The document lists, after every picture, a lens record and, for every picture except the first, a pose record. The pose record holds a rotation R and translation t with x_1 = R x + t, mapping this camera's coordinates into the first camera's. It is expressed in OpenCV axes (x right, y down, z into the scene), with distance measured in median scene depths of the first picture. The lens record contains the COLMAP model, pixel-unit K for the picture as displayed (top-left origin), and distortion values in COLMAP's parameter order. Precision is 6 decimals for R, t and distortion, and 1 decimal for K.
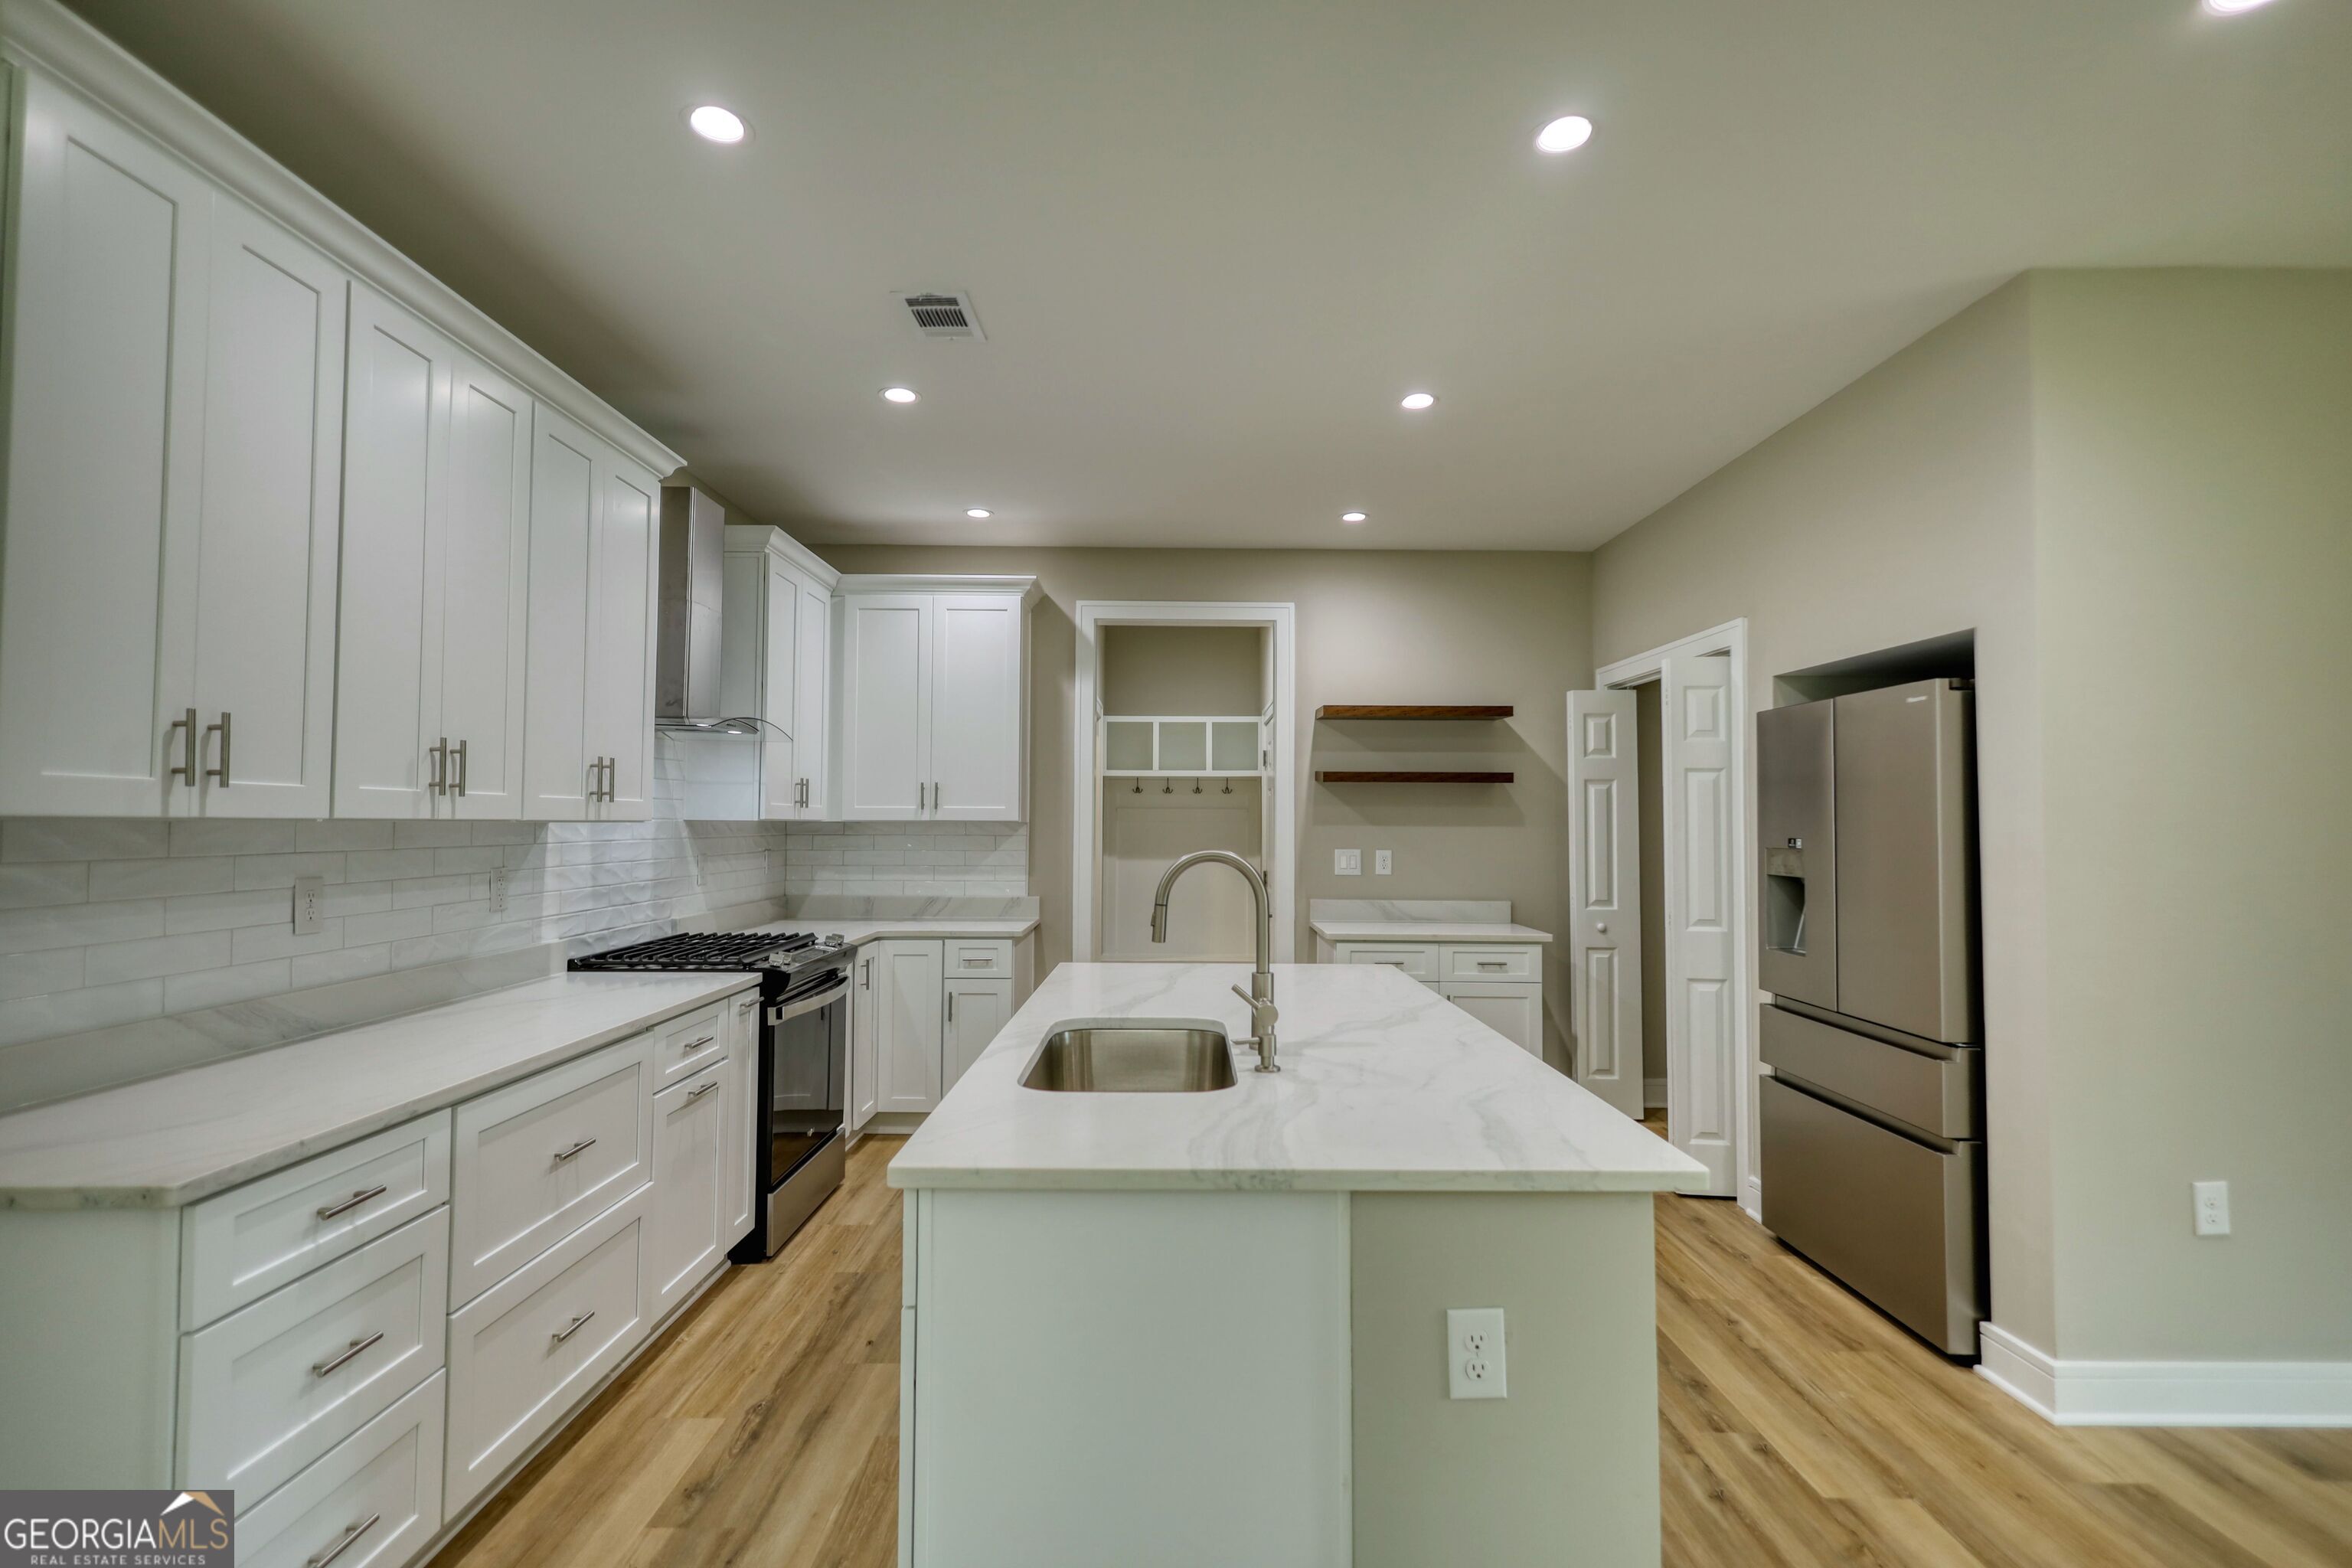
lens RADIAL K [[1091.1, 0, 1165.9], [0, 1091.1, 785.2], [0, 0, 1]] dist [-0.000173, -0.000498]
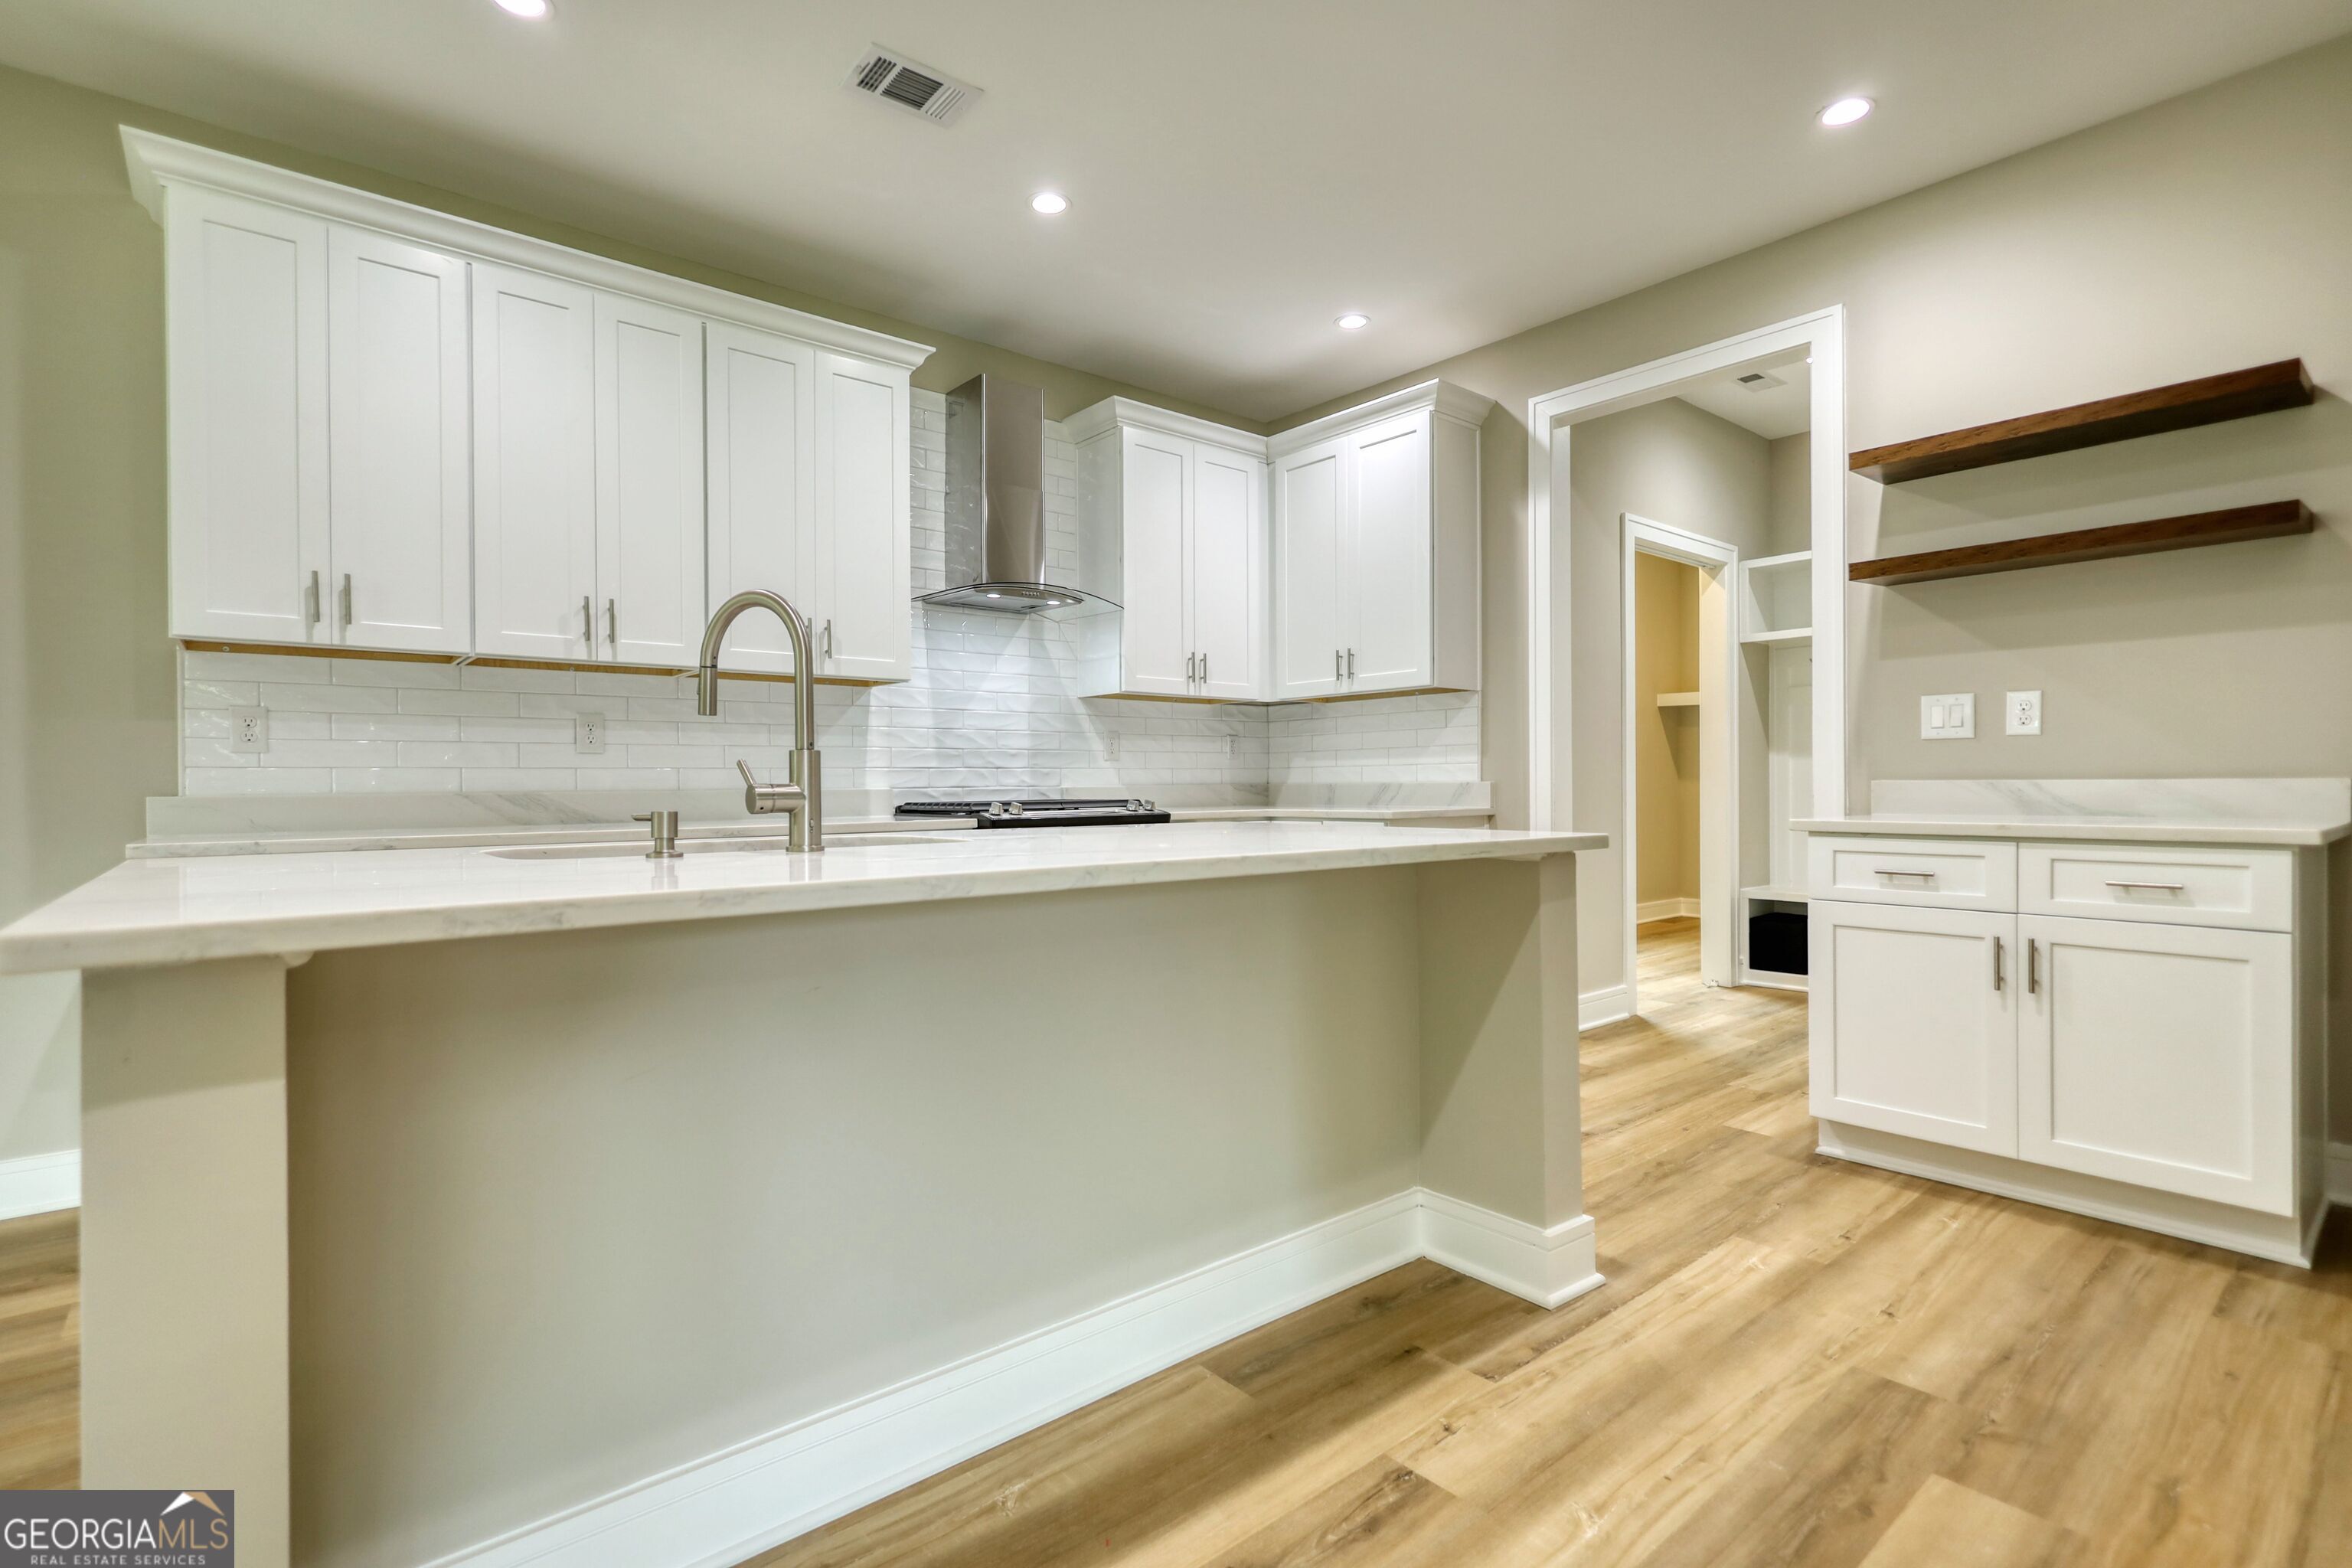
lens RADIAL K [[1091.1, 0, 1165.9], [0, 1091.1, 785.2], [0, 0, 1]] dist [-0.000173, -0.000498]
pose [[0.644215, -0.009436, -0.764786, 0.360692], [0.037497, 0.999111, 0.019258, 0.084208], [0.763925, -0.041083, 0.643996, 0.312085]]
